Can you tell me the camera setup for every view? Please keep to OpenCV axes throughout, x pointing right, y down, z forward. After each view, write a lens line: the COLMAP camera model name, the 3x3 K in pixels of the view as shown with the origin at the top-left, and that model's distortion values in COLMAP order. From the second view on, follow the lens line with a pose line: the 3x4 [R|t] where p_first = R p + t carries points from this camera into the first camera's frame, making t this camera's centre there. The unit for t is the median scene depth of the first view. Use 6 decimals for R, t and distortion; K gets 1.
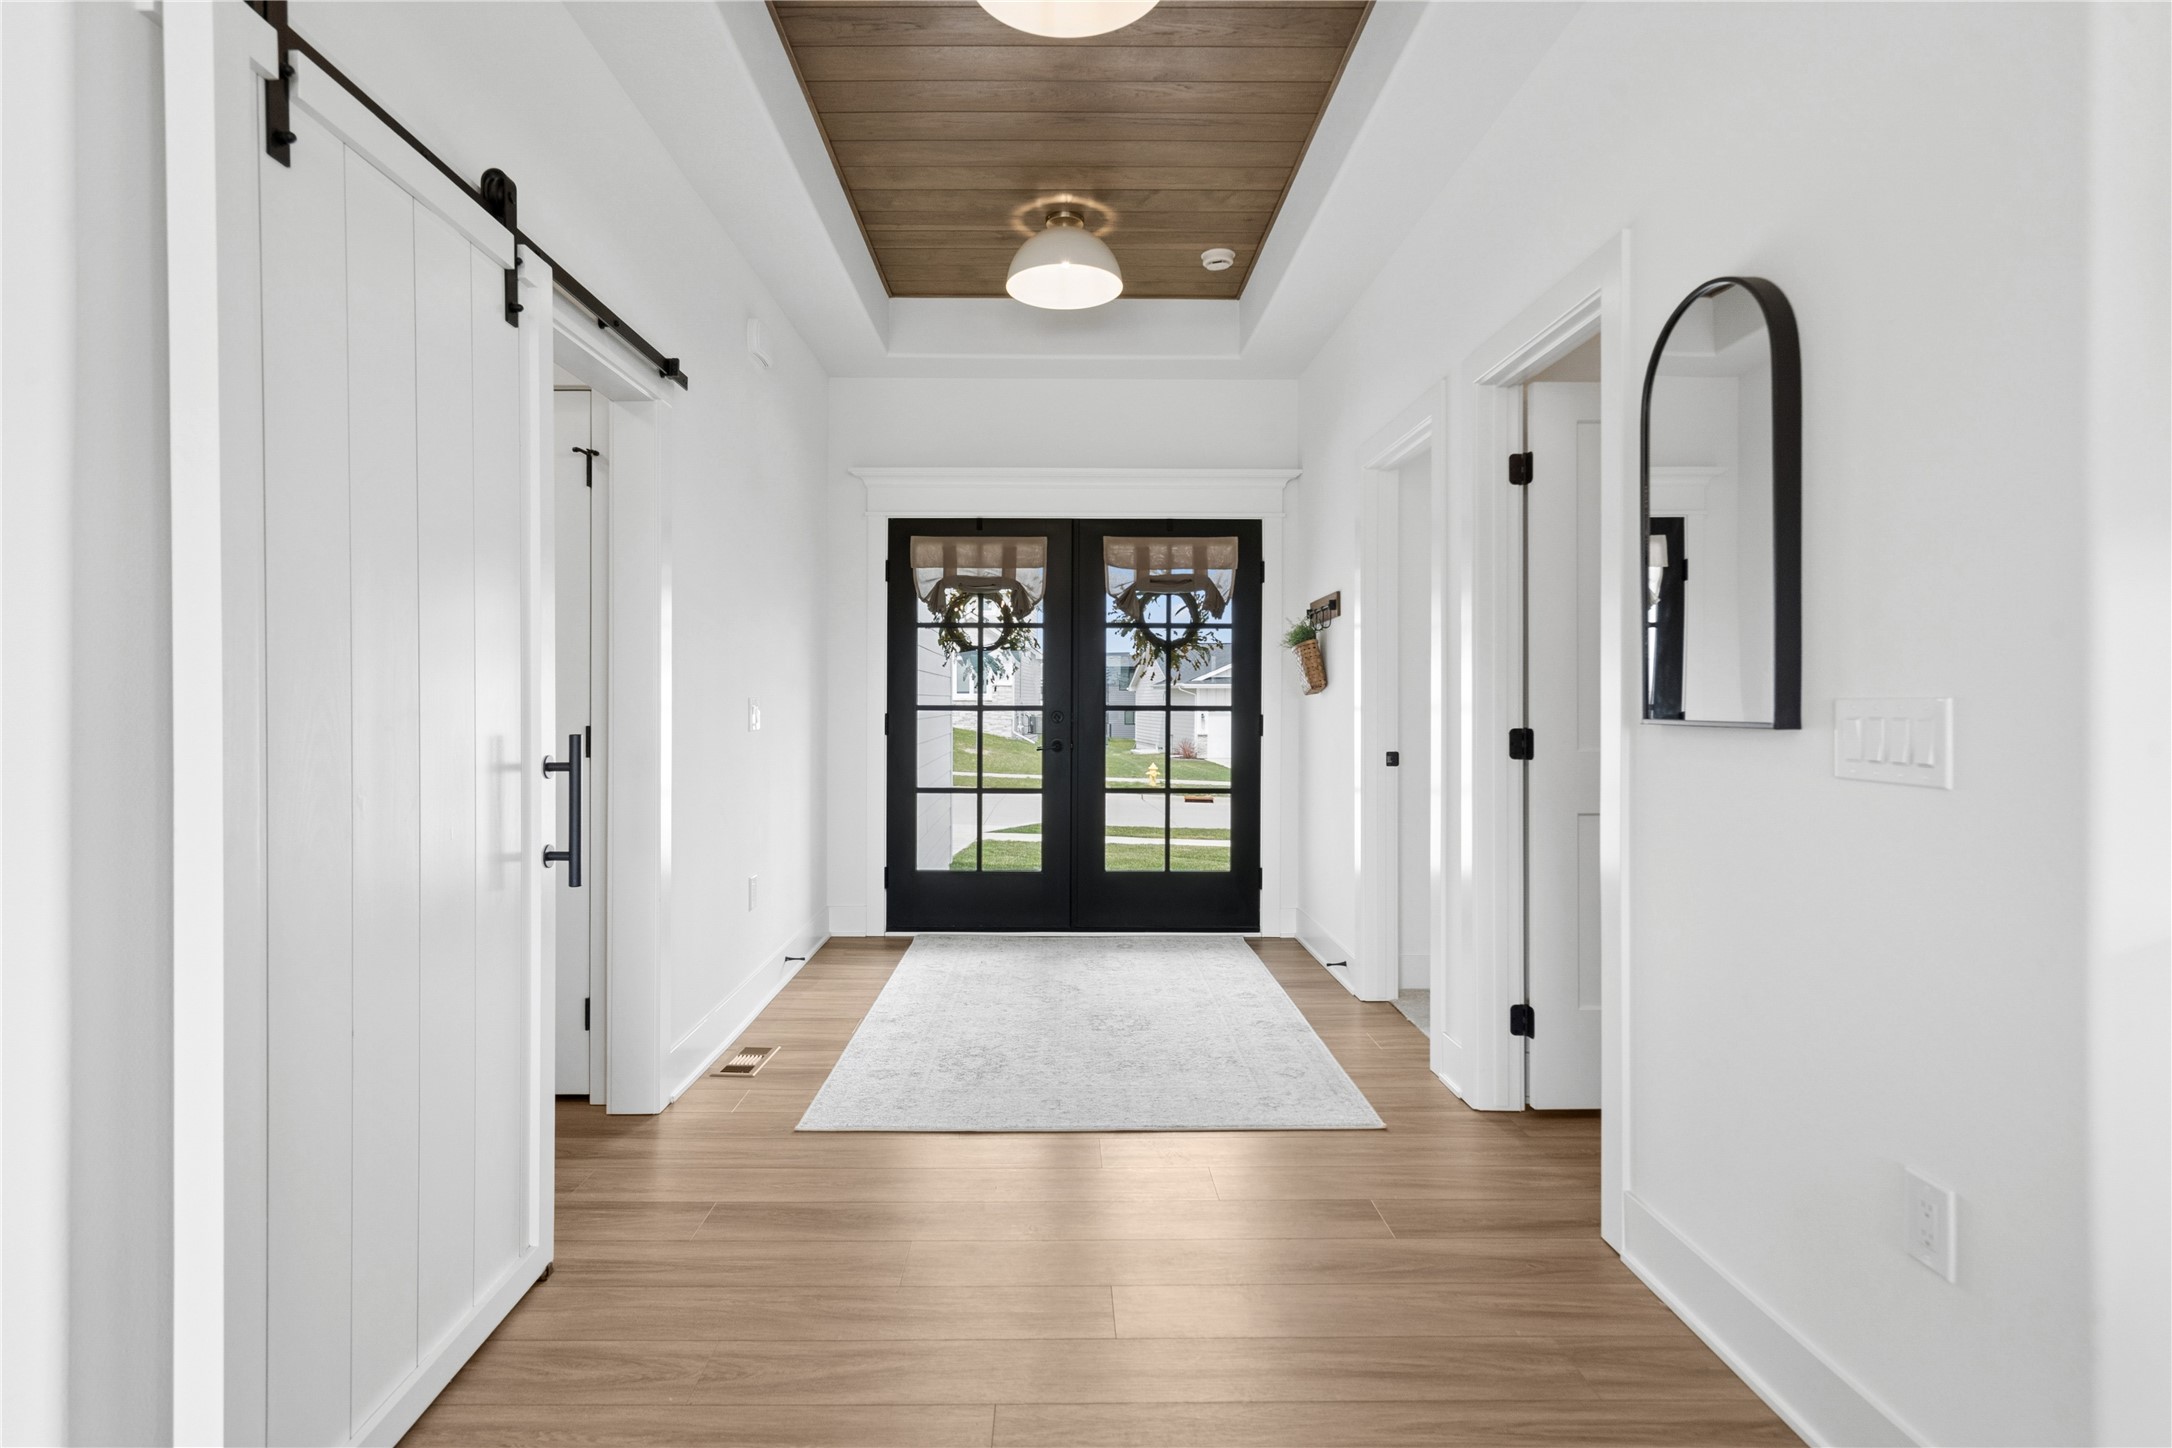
lens RADIAL K [[1092.8, 0, 1085.4], [0, 1092.8, 704.2], [0, 0, 1]] dist [0.004368, 0.000175]
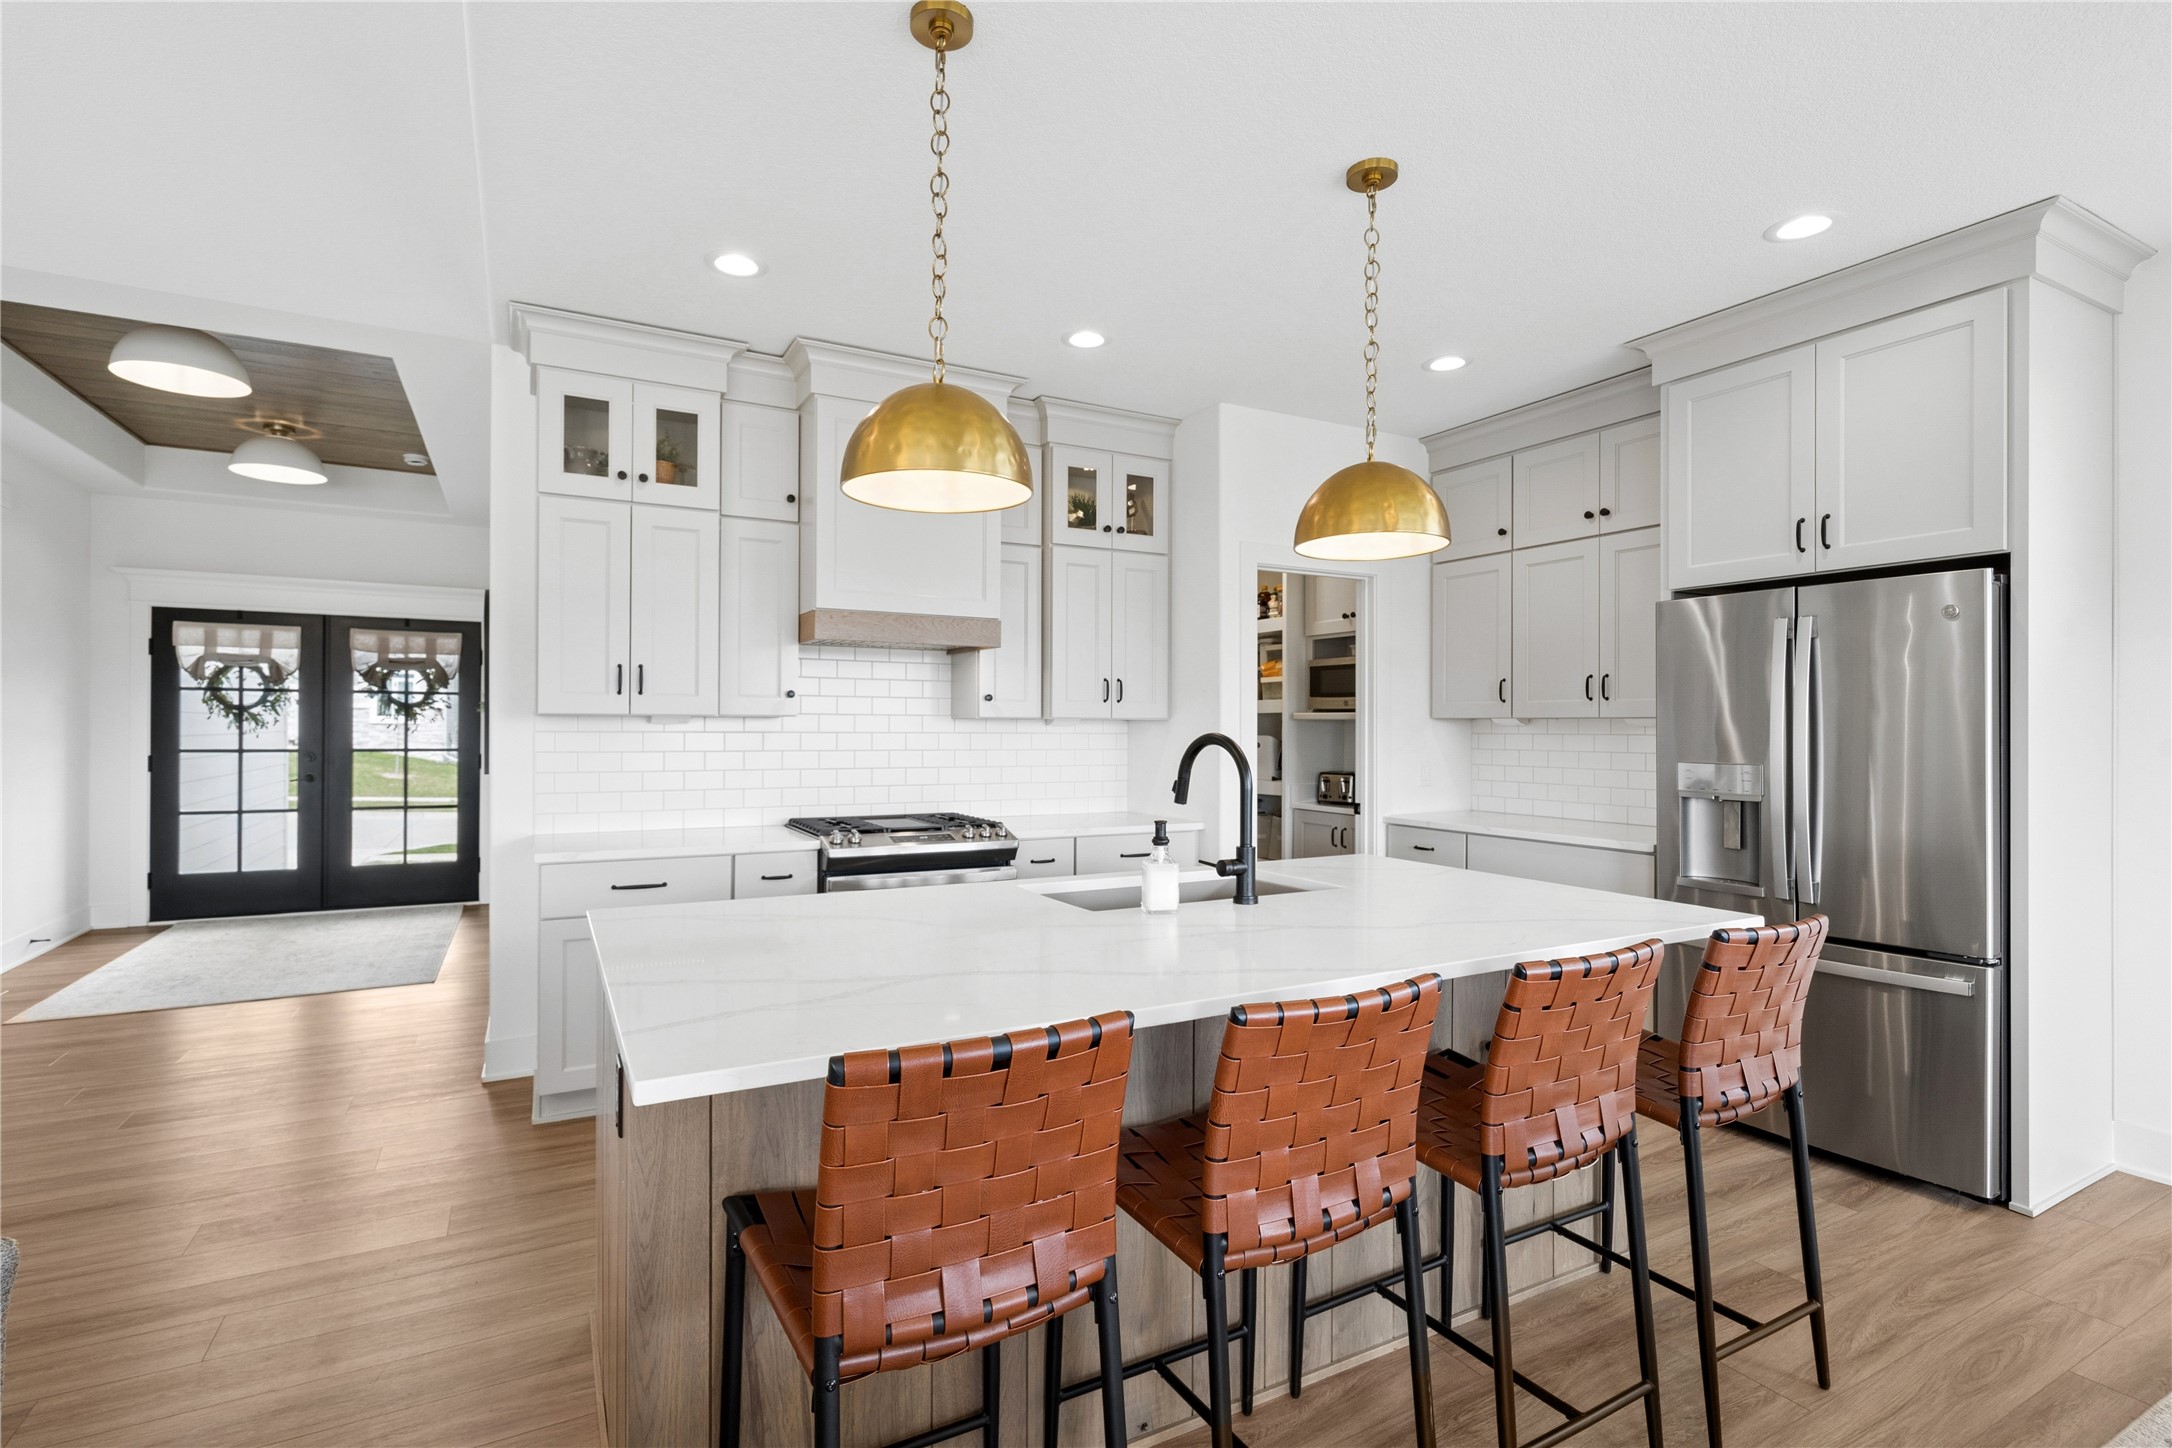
lens RADIAL K [[1002.2, 0, 1078.5], [0, 1002.2, 726.6], [0, 0, 1]] dist [-0.002630, 0.001736]
pose [[0.891572, 0.003453, 0.452866, 0.267170], [-0.004130, 0.999991, 0.000507, -0.031412], [-0.452861, -0.002323, 0.891578, -0.573298]]
